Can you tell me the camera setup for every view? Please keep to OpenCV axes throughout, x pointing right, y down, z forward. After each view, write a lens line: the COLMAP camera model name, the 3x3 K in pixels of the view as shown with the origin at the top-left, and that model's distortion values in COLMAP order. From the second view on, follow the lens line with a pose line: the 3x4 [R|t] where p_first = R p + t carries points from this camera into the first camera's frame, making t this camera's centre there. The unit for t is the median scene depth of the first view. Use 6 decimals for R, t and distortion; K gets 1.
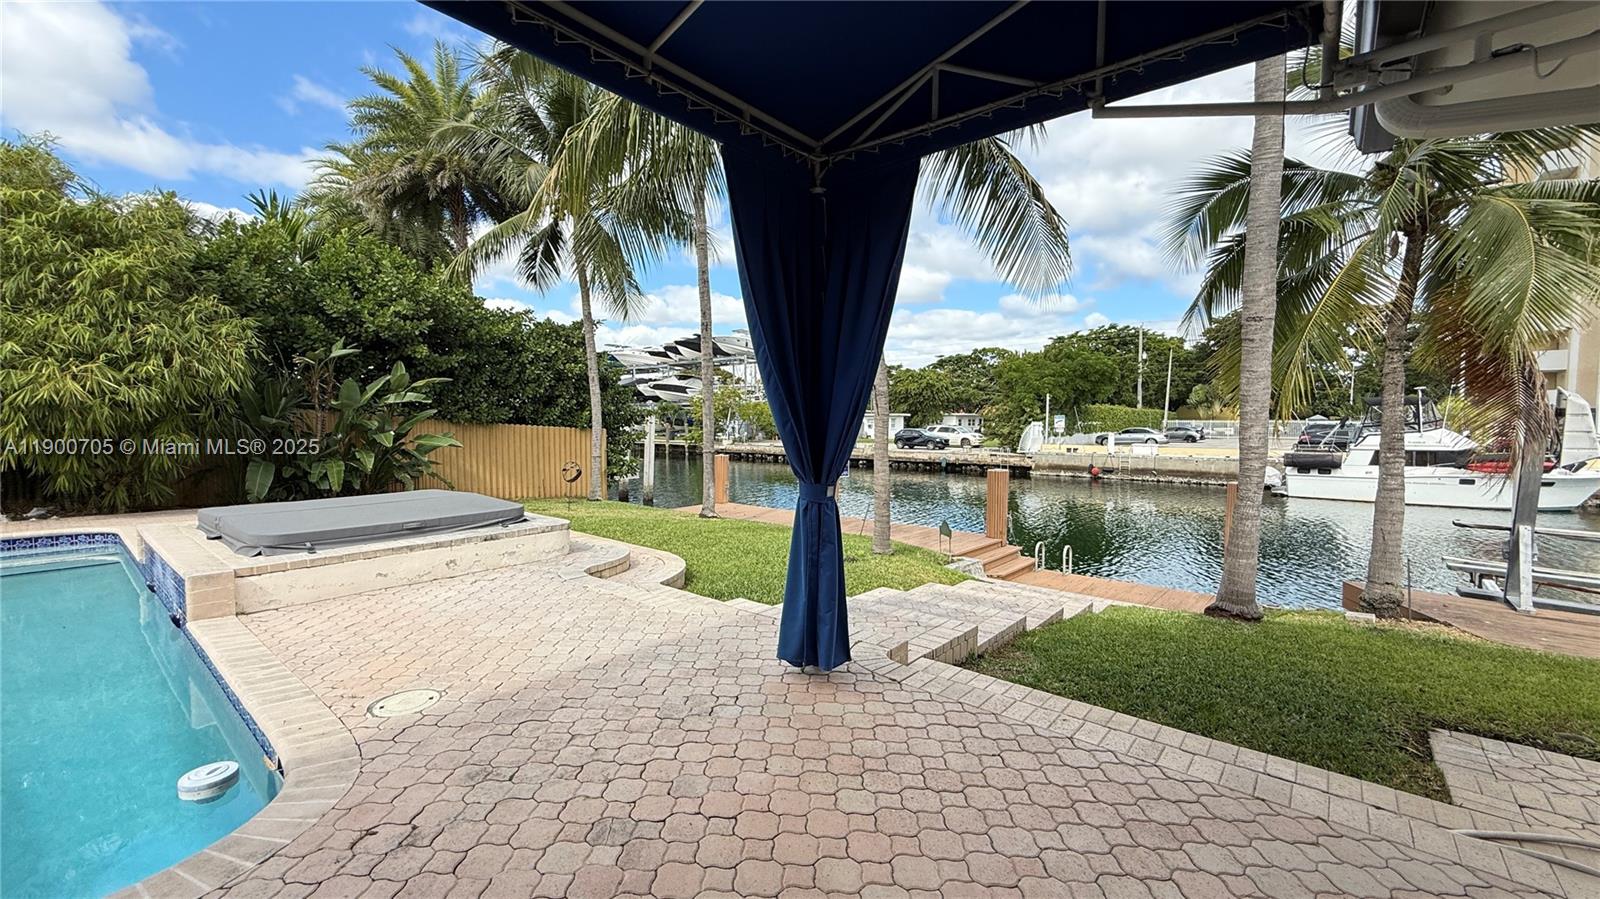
lens RADIAL K [[636.6, 0, 795.0], [0, 636.6, 446.3], [0, 0, 1]] dist [0.002118, -0.000068]
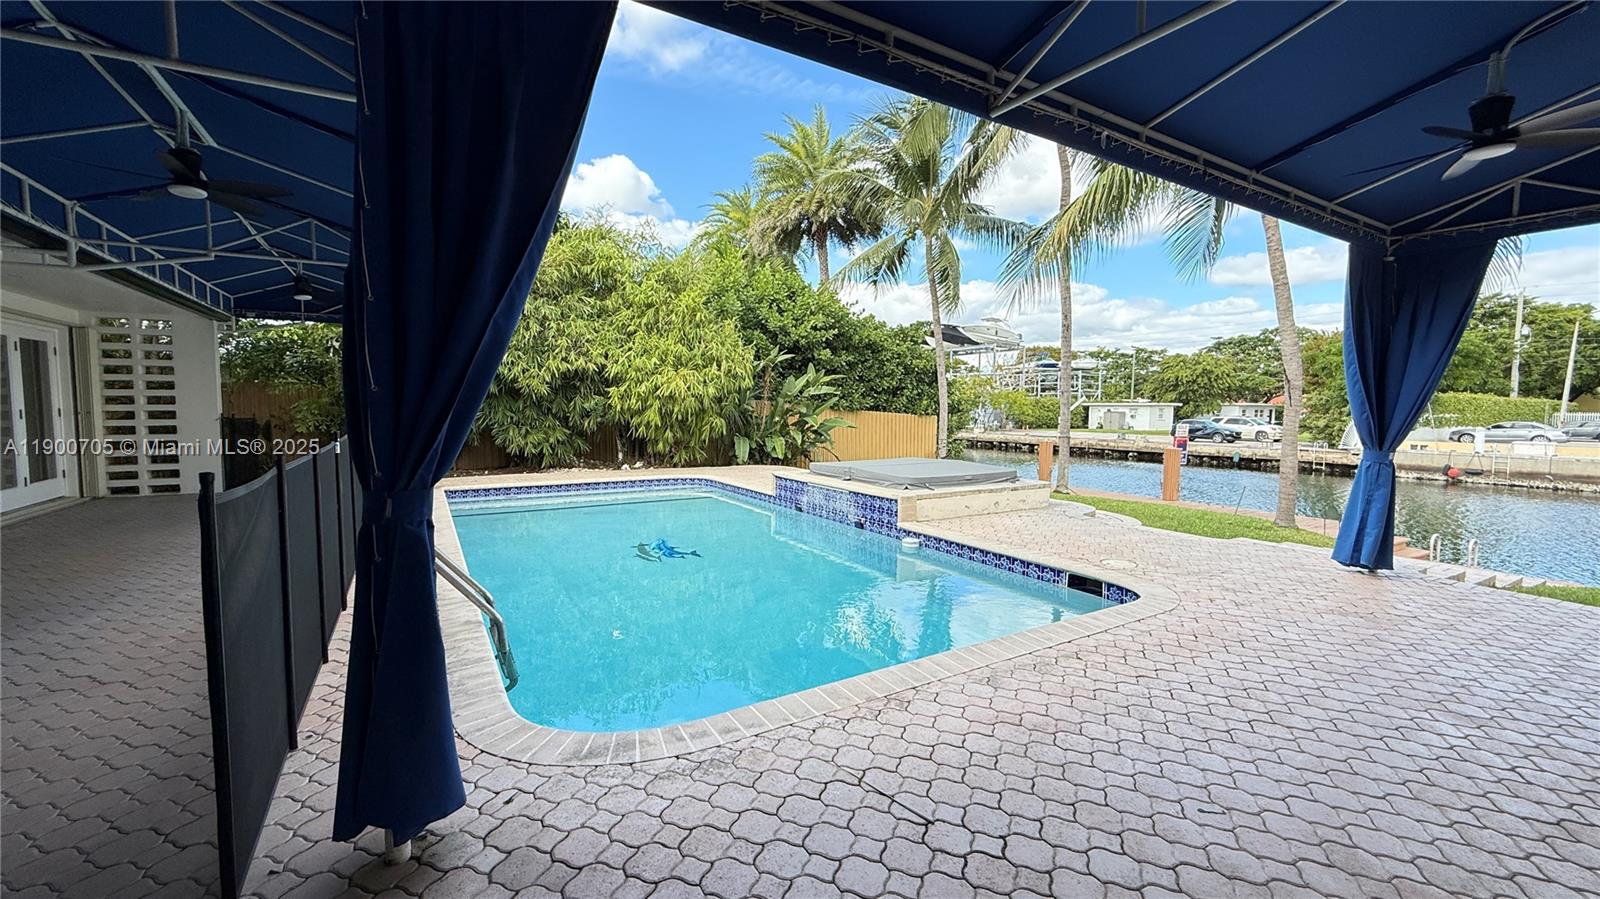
lens RADIAL K [[636.6, 0, 799.1], [0, 636.6, 441.9], [0, 0, 1]] dist [0.002118, -0.000068]
pose [[0.943662, 0.024230, -0.330022, -0.172312], [-0.020532, 0.999681, 0.014686, 0.009267], [0.330273, -0.007083, 0.943859, -0.199628]]
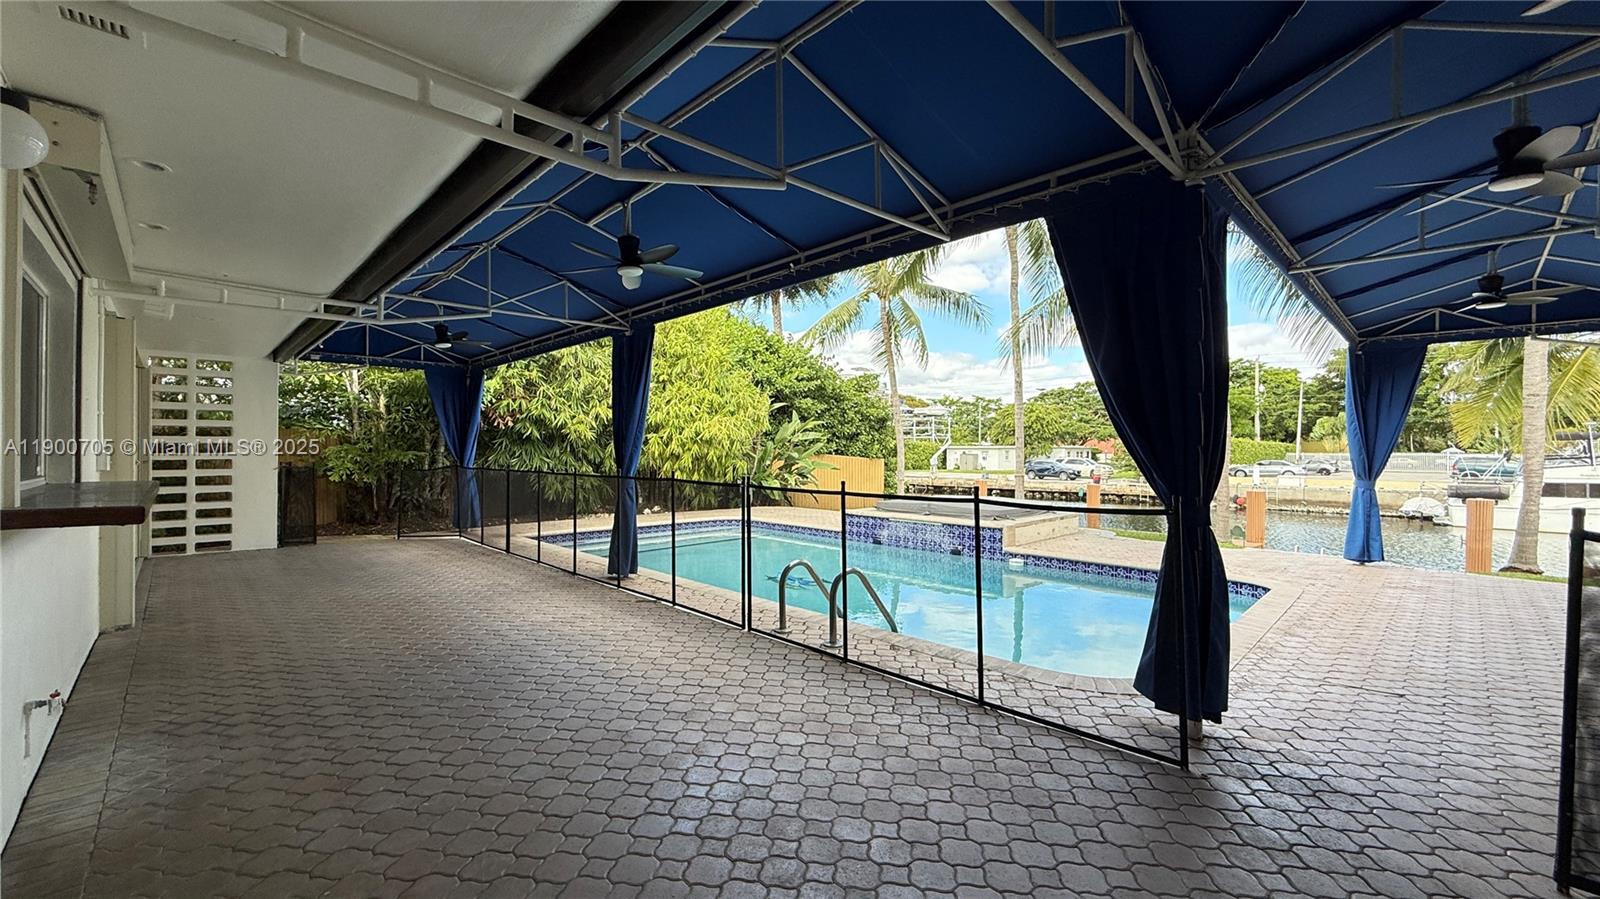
lens RADIAL K [[636.6, 0, 800.0], [0, 636.6, 437.9], [0, 0, 1]] dist [0.002118, -0.000068]
pose [[0.994892, 0.000129, -0.100941, -0.383402], [-0.006509, 0.998000, -0.062877, 0.013706], [0.100731, 0.063212, 0.992904, -0.322221]]
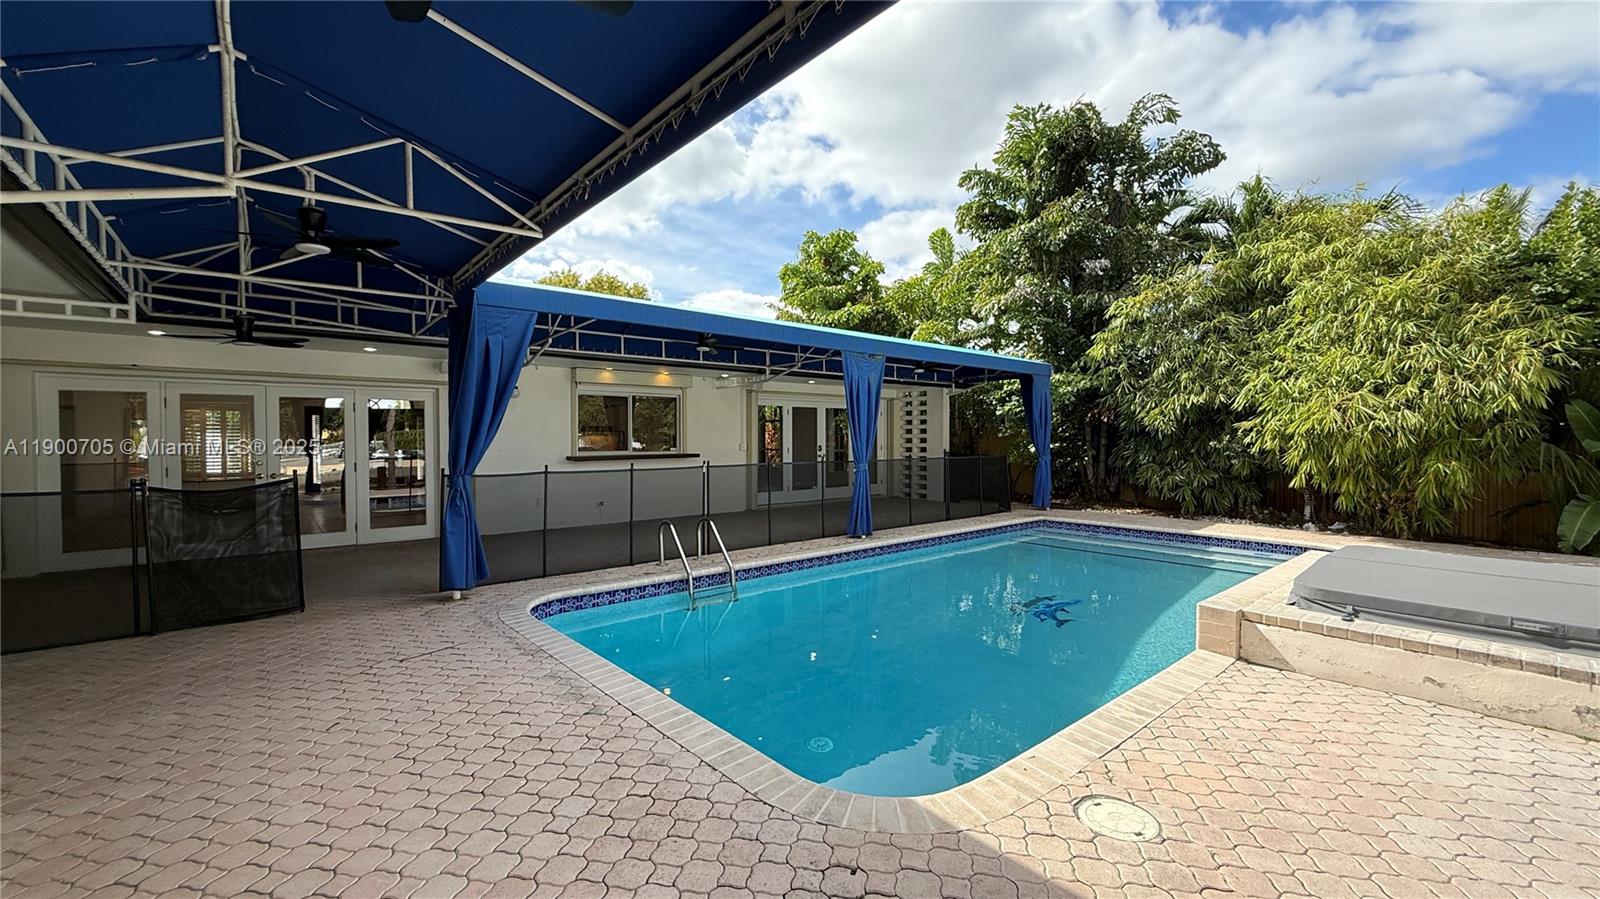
lens RADIAL K [[636.6, 0, 796.6], [0, 636.6, 447.1], [0, 0, 1]] dist [0.002118, -0.000068]
pose [[-0.174610, 0.014867, -0.984525, 0.046936], [-0.040093, 0.998949, 0.022195, -0.012615], [0.983821, 0.043349, -0.173831, 0.141766]]
